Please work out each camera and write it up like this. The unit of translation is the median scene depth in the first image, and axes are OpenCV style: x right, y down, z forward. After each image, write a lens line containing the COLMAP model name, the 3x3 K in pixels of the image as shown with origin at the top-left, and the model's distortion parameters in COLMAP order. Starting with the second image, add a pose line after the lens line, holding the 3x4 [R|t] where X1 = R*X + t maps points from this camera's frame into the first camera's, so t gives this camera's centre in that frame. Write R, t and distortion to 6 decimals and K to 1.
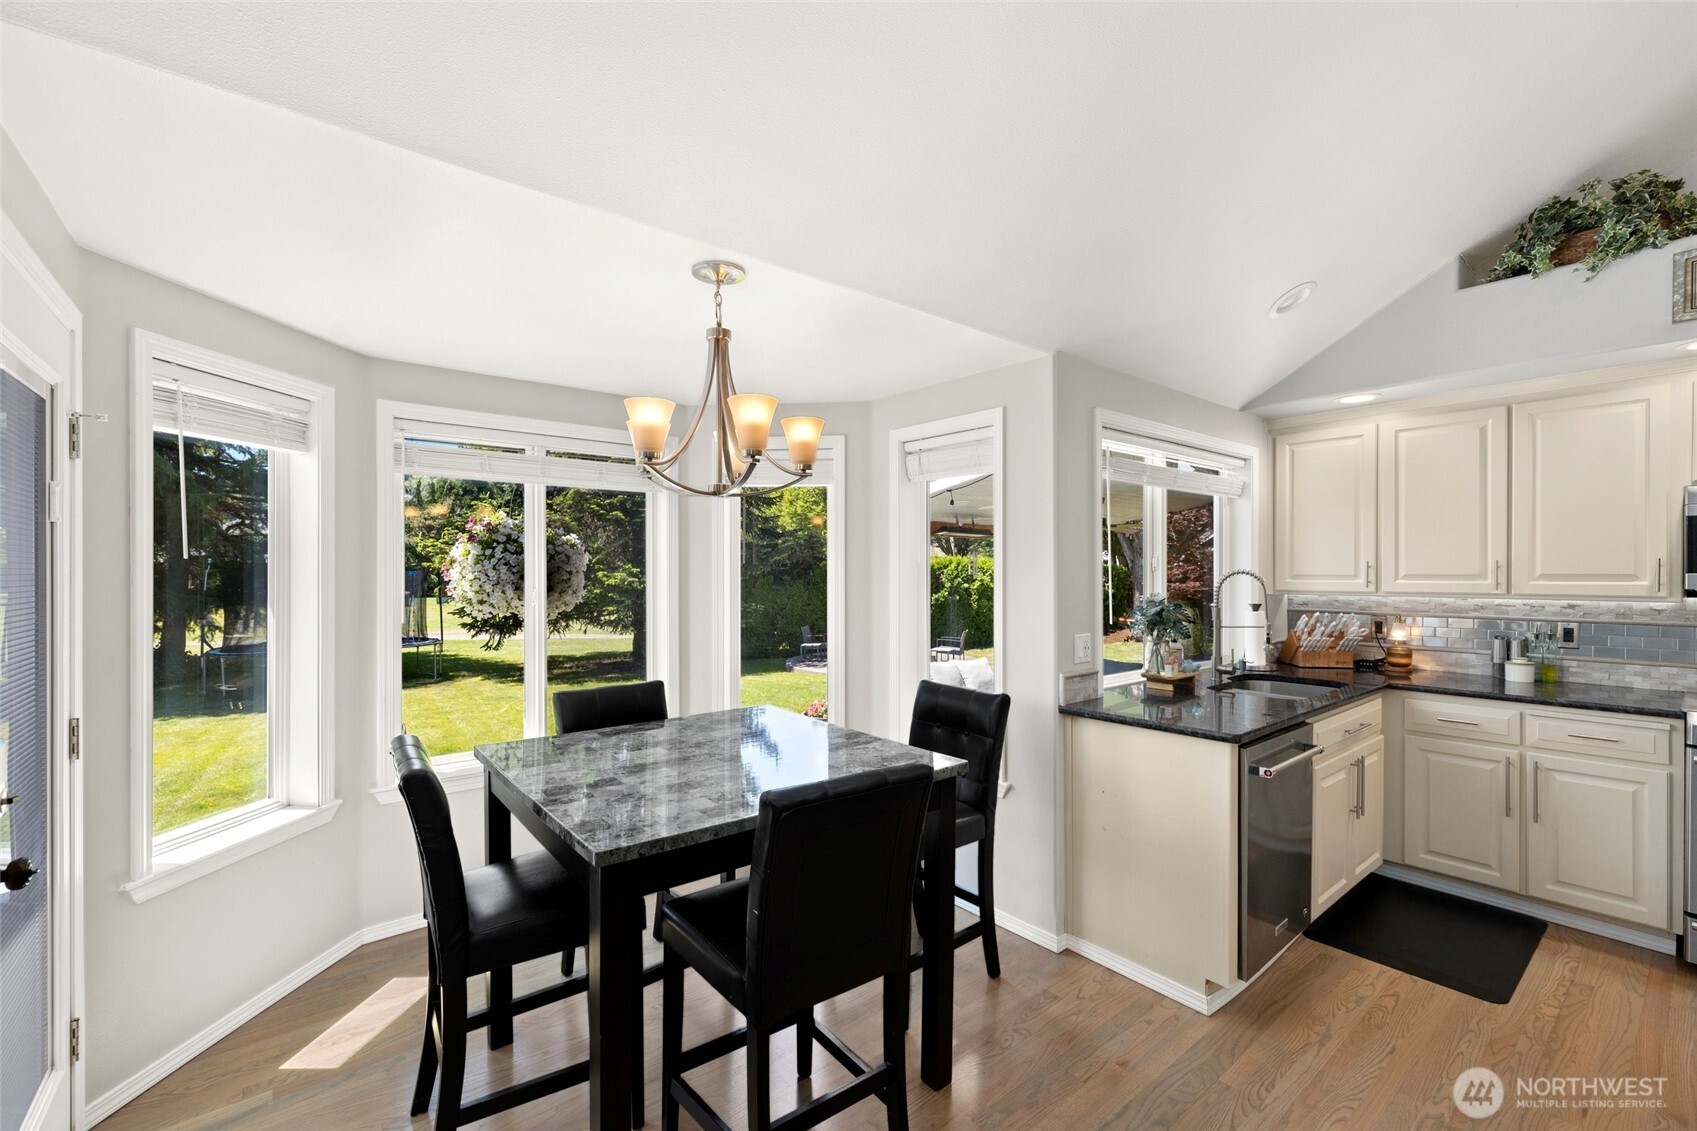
lens RADIAL K [[716.7, 0, 836.7], [0, 716.7, 575.9], [0, 0, 1]] dist [0.000969, 0.000063]
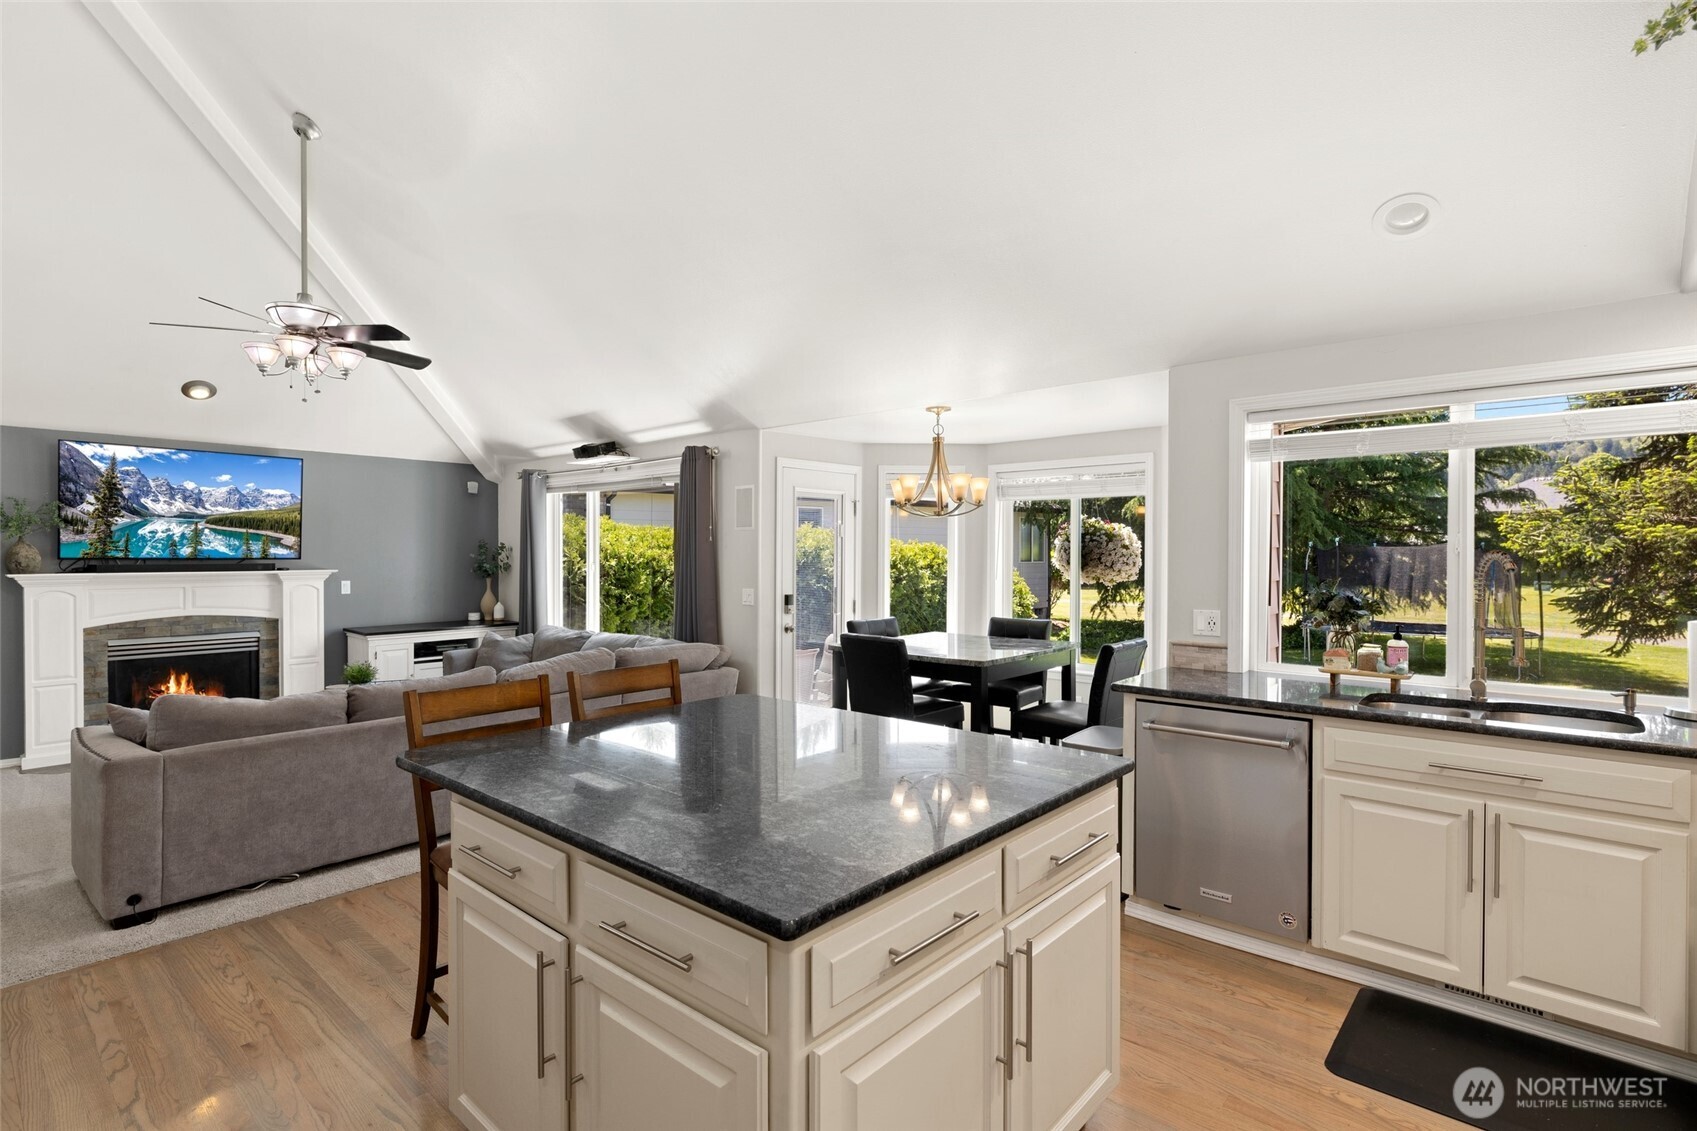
lens RADIAL K [[826.5, 0, 842.6], [0, 826.5, 557.8], [0, 0, 1]] dist [-0.002258, 0.000110]
pose [[0.159449, 0.008267, -0.987172, 1.289977], [-0.008474, 0.999940, 0.007005, -0.002938], [0.987170, 0.007248, 0.159510, 0.204265]]
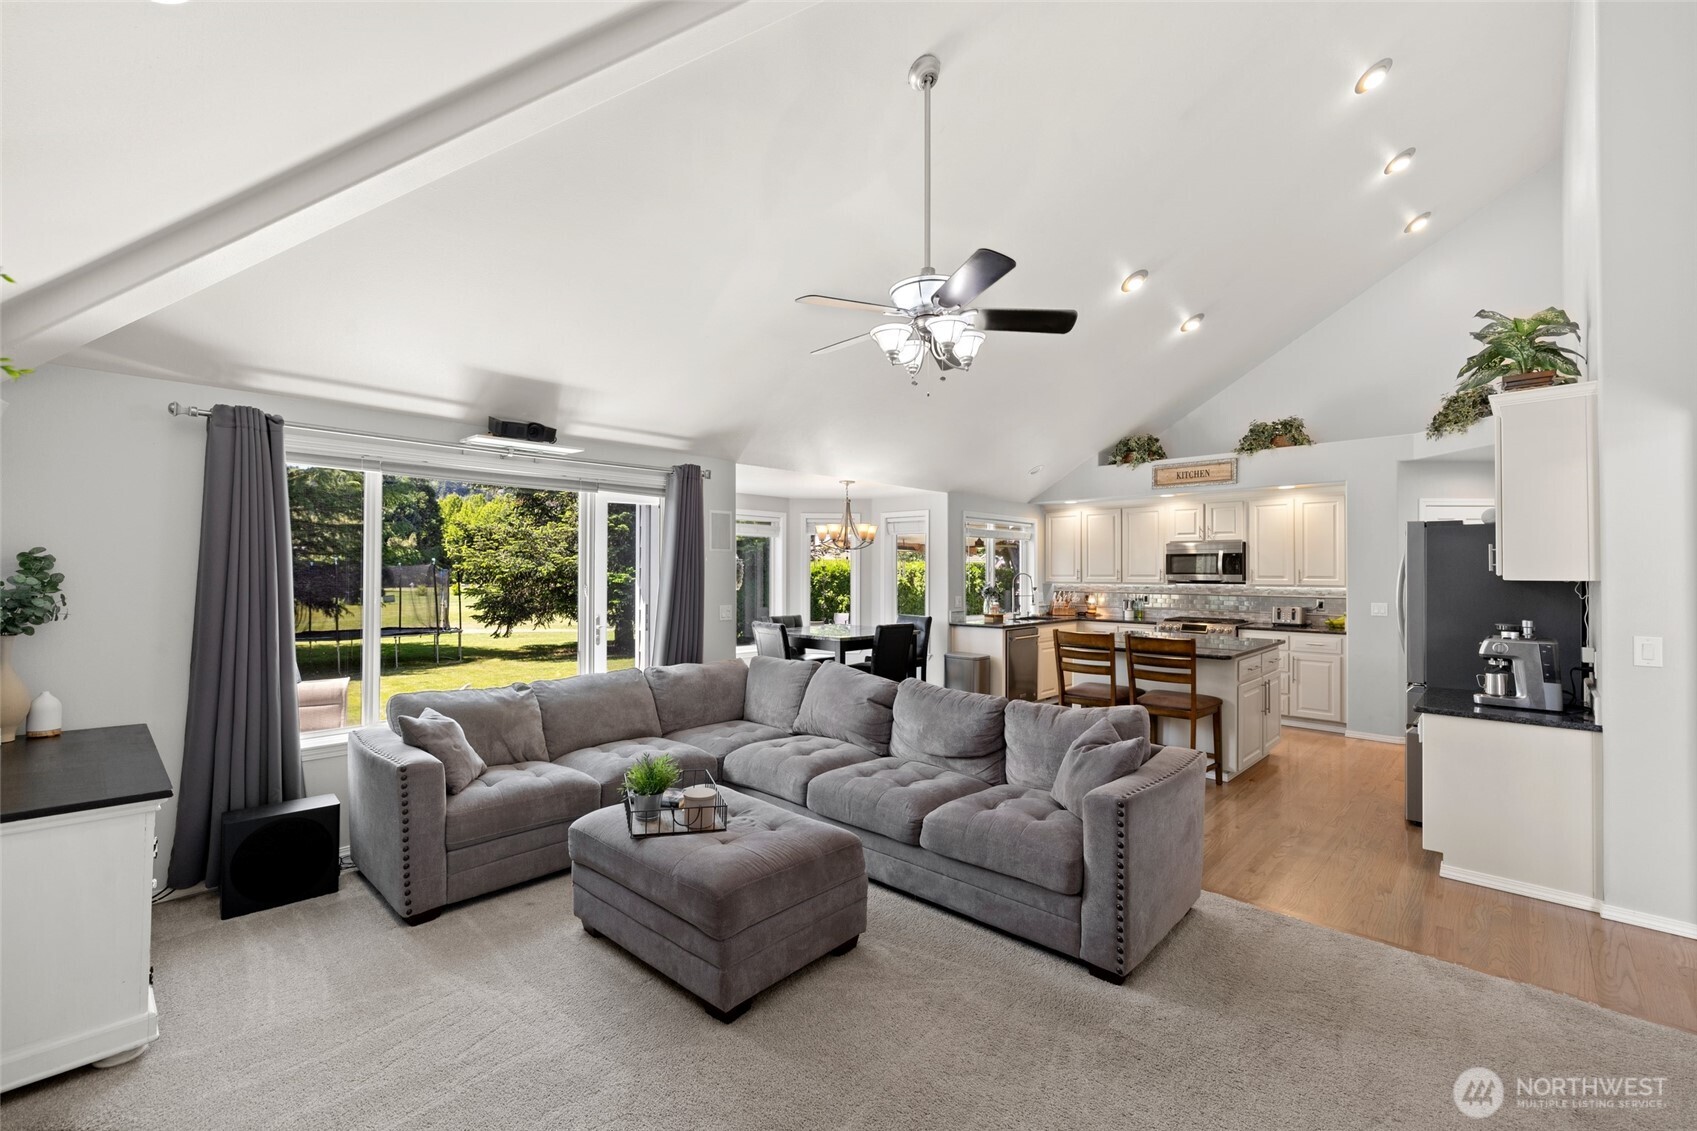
lens RADIAL K [[716.7, 0, 847.4], [0, 716.7, 569.3], [0, 0, 1]] dist [0.000969, 0.000063]
pose [[0.990536, 0.003523, 0.137210, -0.364595], [-0.001941, 0.999930, -0.011659, 0.009332], [-0.137241, 0.011282, 0.990473, -1.340715]]
